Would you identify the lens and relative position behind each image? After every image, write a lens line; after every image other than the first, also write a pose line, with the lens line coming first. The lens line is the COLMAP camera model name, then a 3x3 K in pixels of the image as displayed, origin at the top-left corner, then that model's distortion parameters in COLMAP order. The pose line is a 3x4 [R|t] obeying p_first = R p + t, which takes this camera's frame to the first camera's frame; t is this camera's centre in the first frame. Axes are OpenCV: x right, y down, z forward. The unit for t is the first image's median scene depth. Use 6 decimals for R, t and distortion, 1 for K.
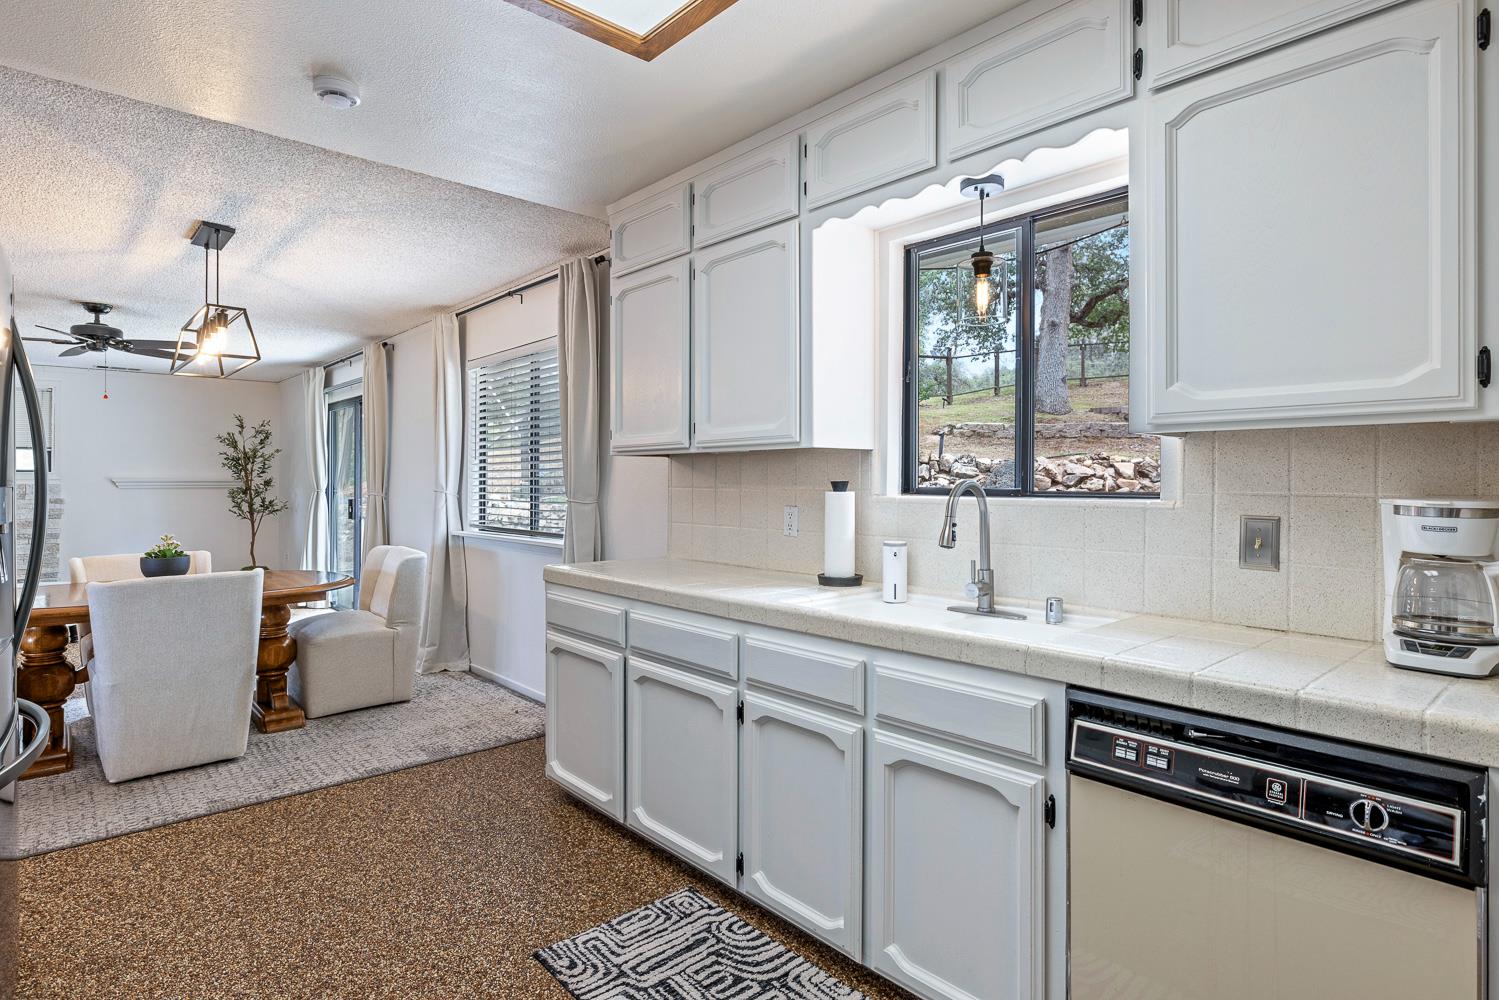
lens RADIAL K [[788.6, 0, 747.8], [0, 788.6, 477.4], [0, 0, 1]] dist [-0.000252, 0.000306]
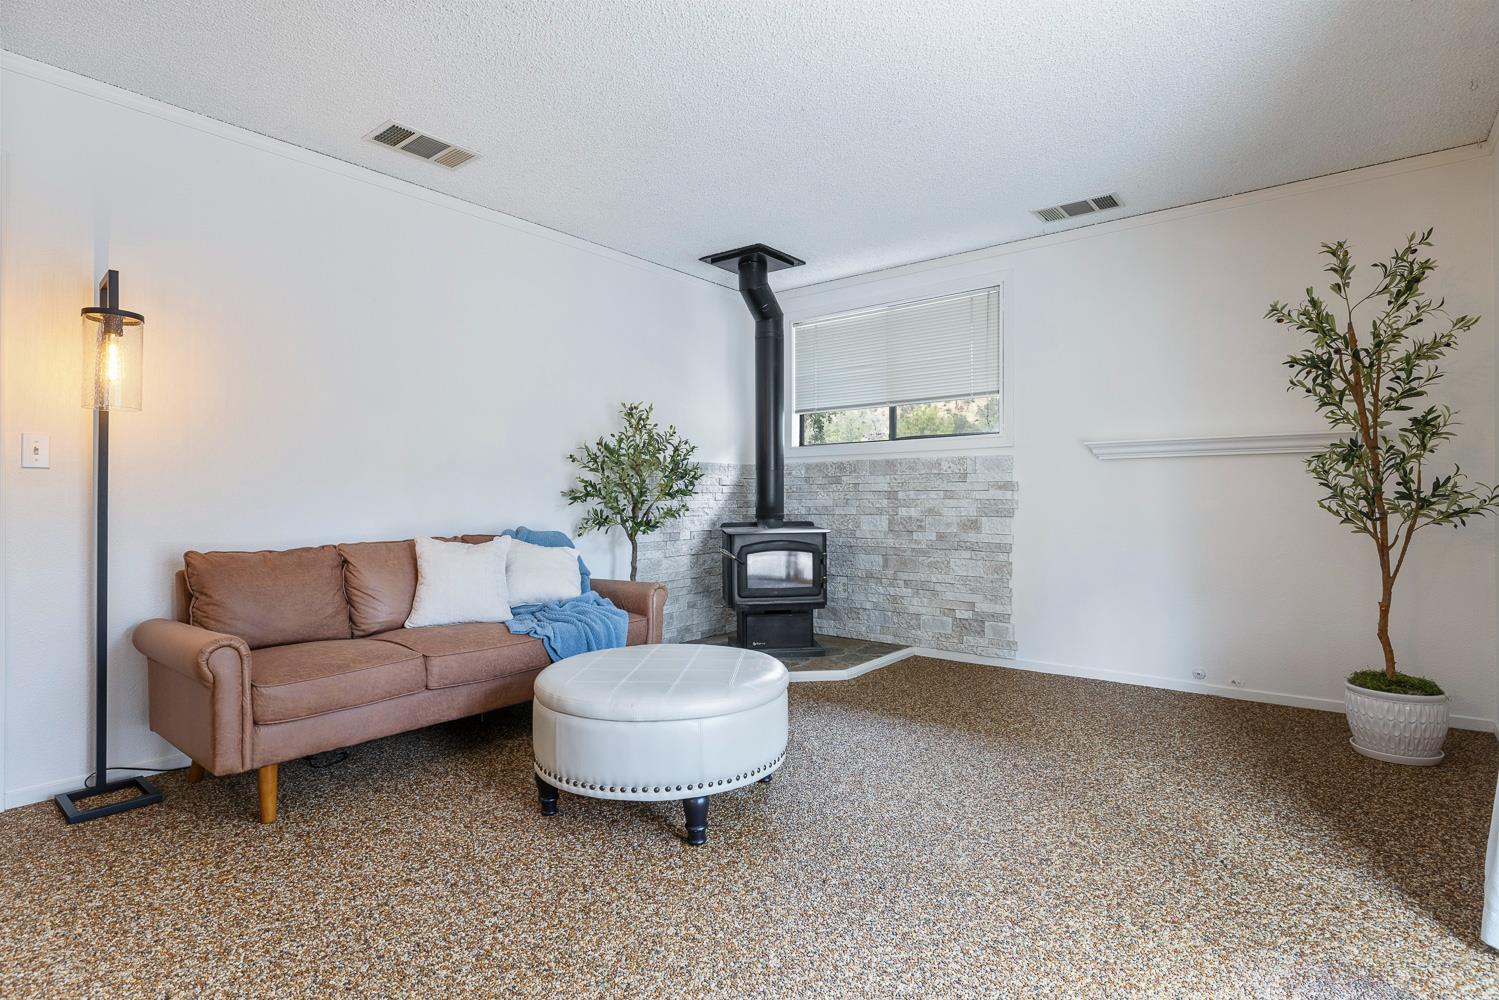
lens RADIAL K [[762.0, 0, 748.4], [0, 762.0, 494.4], [0, 0, 1]] dist [-0.001181, 0.000039]
pose [[0.168878, -0.006872, -0.985613, -0.862289], [0.006272, 0.999963, -0.005898, 0.087248], [0.985617, -0.005185, 0.168915, 1.664859]]
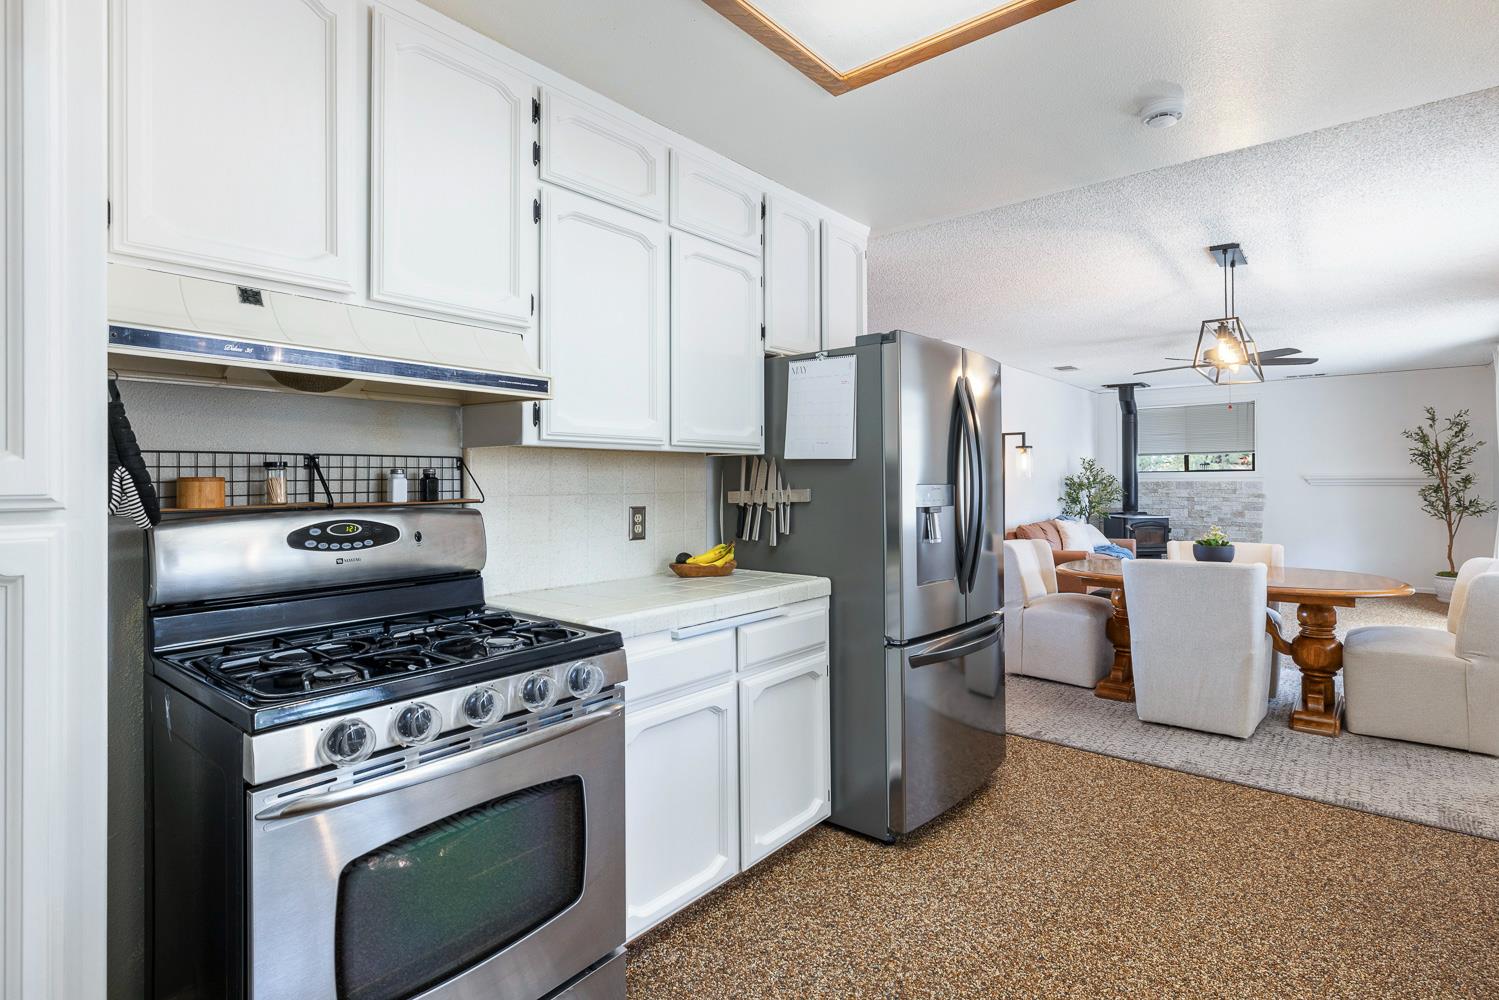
lens RADIAL K [[739.0, 0, 748.5], [0, 739.0, 472.7], [0, 0, 1]] dist [0.000223, 0.000049]
pose [[0.144097, -0.011166, -0.989501, 0.245008], [0.008457, 0.999914, -0.010052, 0.000613], [0.989527, -0.006919, 0.144179, 0.194121]]
